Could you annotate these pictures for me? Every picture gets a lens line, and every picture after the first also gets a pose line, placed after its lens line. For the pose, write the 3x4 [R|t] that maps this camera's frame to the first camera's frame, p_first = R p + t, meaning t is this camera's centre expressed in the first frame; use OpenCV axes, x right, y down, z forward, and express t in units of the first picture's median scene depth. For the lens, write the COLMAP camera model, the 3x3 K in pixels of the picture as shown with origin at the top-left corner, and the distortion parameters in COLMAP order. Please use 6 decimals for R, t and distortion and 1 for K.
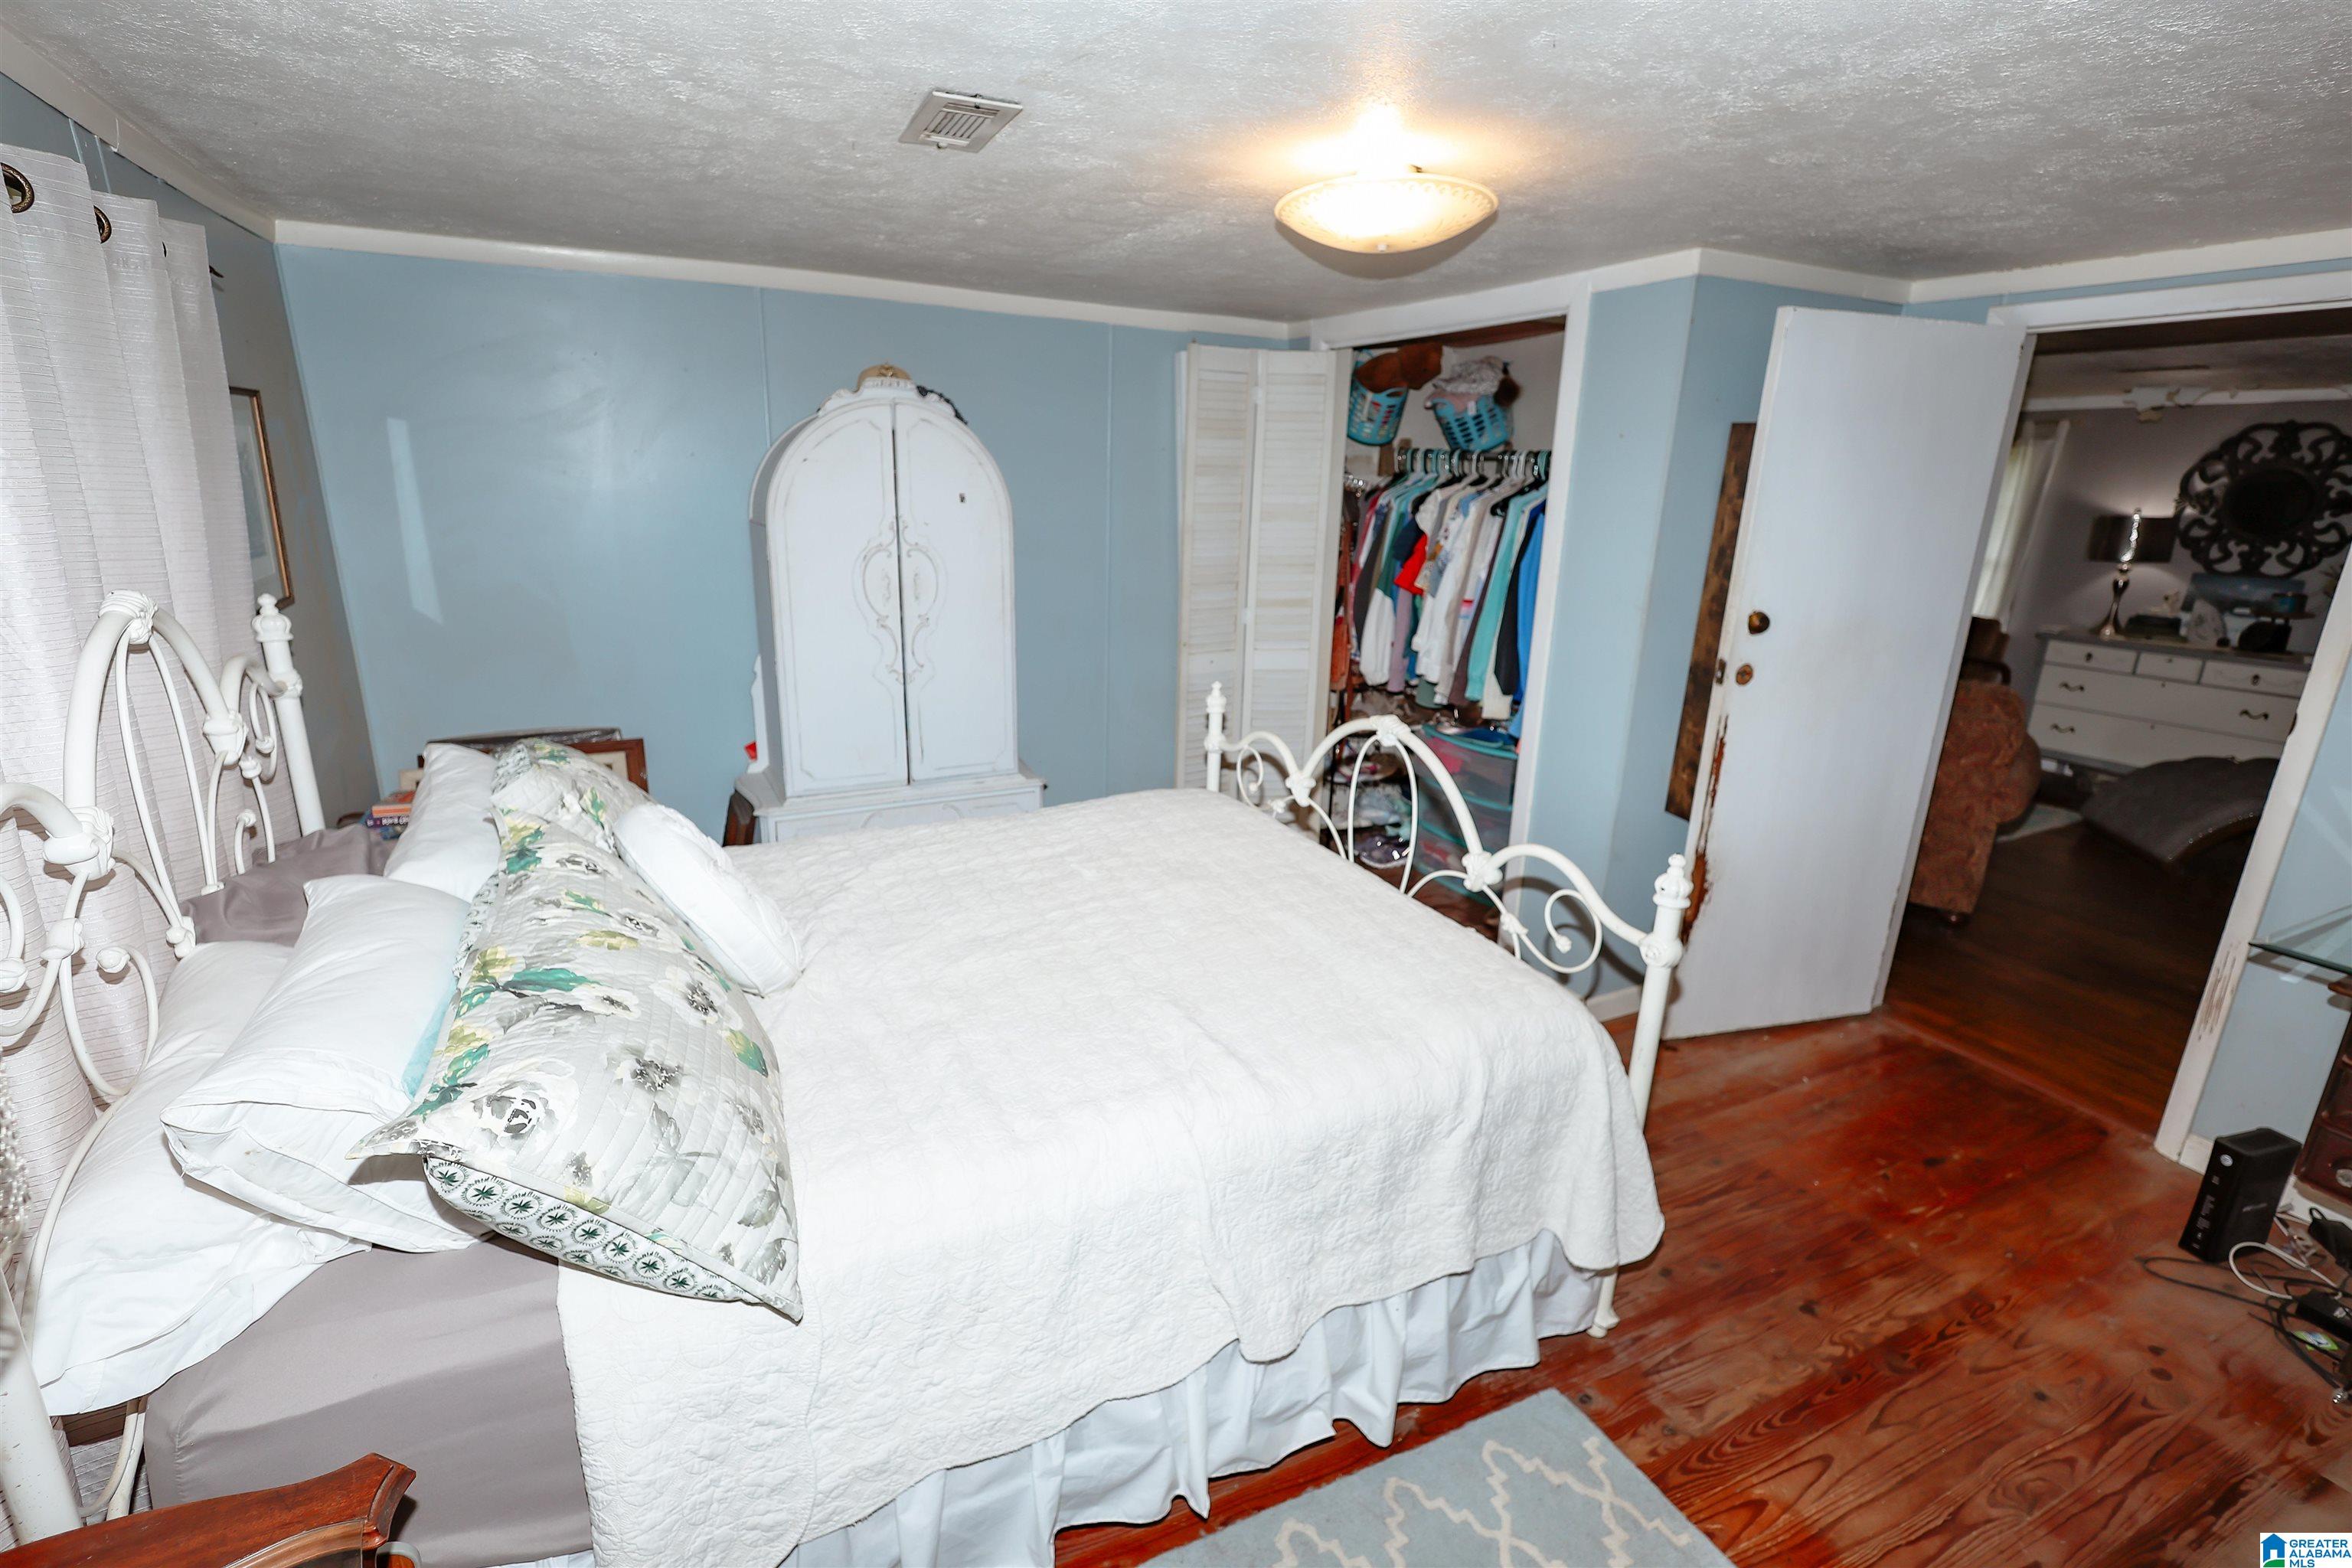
lens RADIAL K [[1090.1, 0, 1178.4], [0, 1090.1, 787.9], [0, 0, 1]] dist [-0.002885, 0.000859]
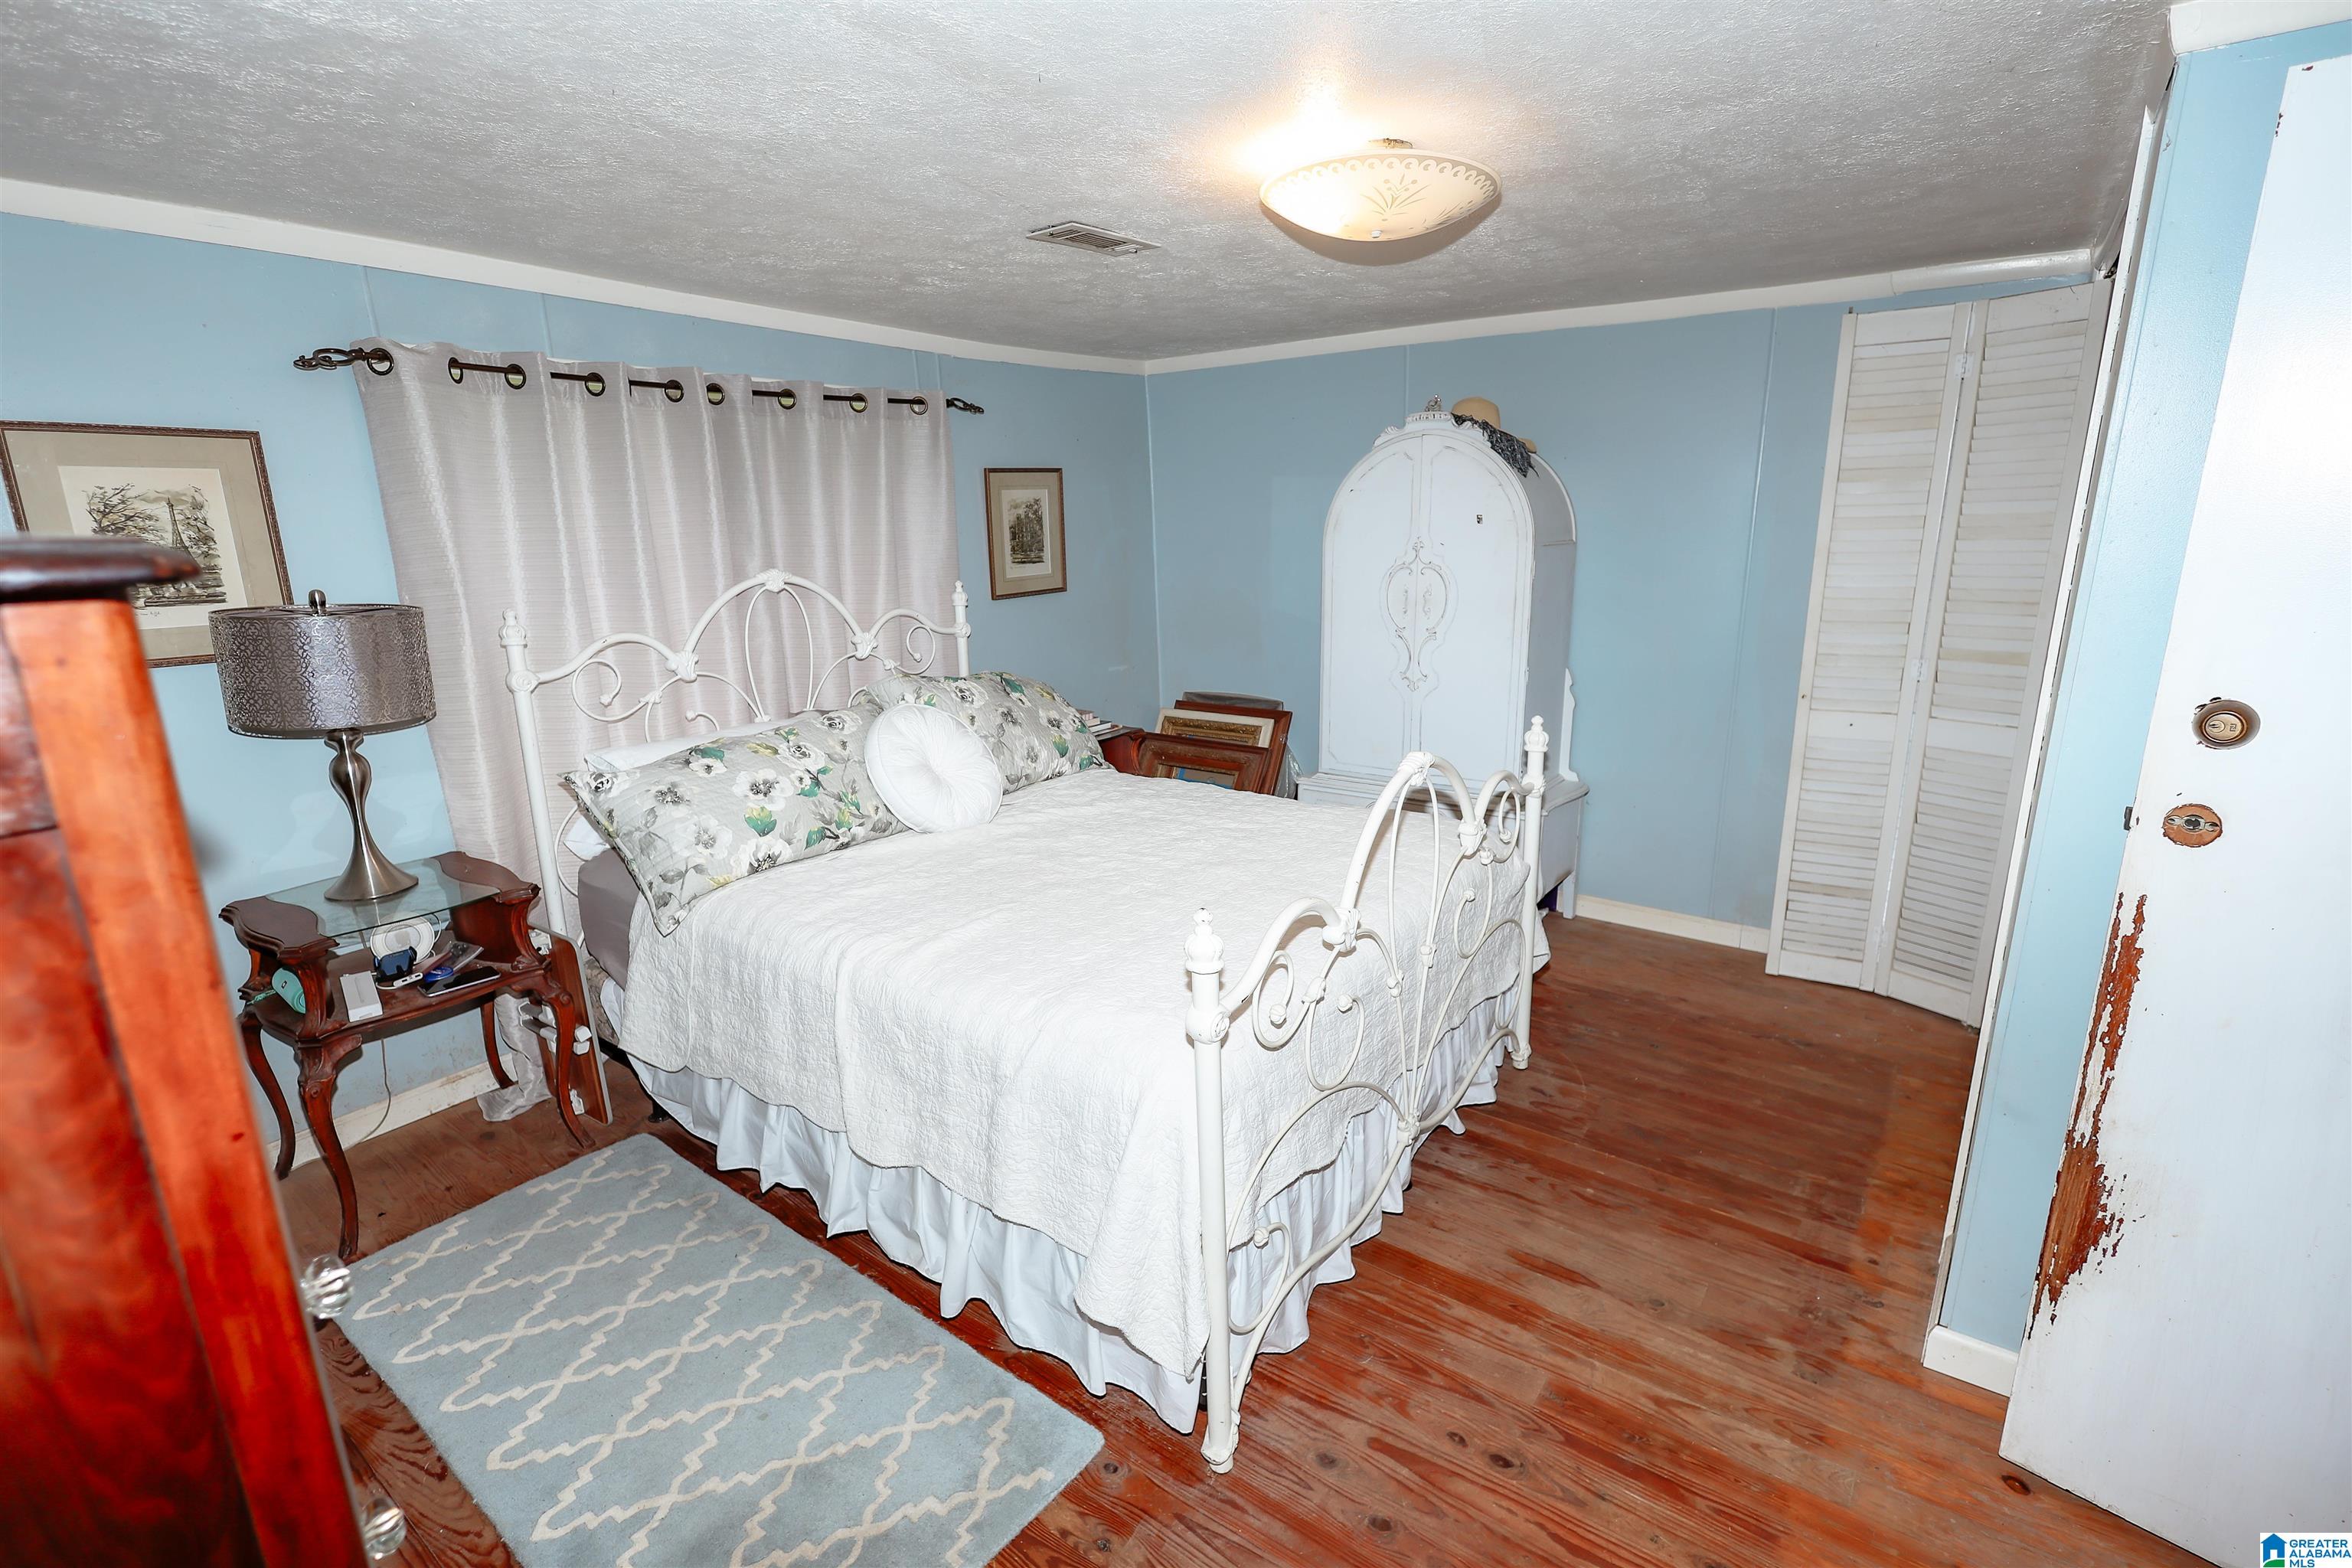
lens RADIAL K [[1090.1, 0, 1178.4], [0, 1090.1, 787.9], [0, 0, 1]] dist [-0.002885, 0.000859]
pose [[0.446561, 0.186768, -0.875043, 0.738311], [-0.214244, 0.971842, 0.098093, -0.069252], [0.868725, 0.143668, 0.474001, 0.354114]]
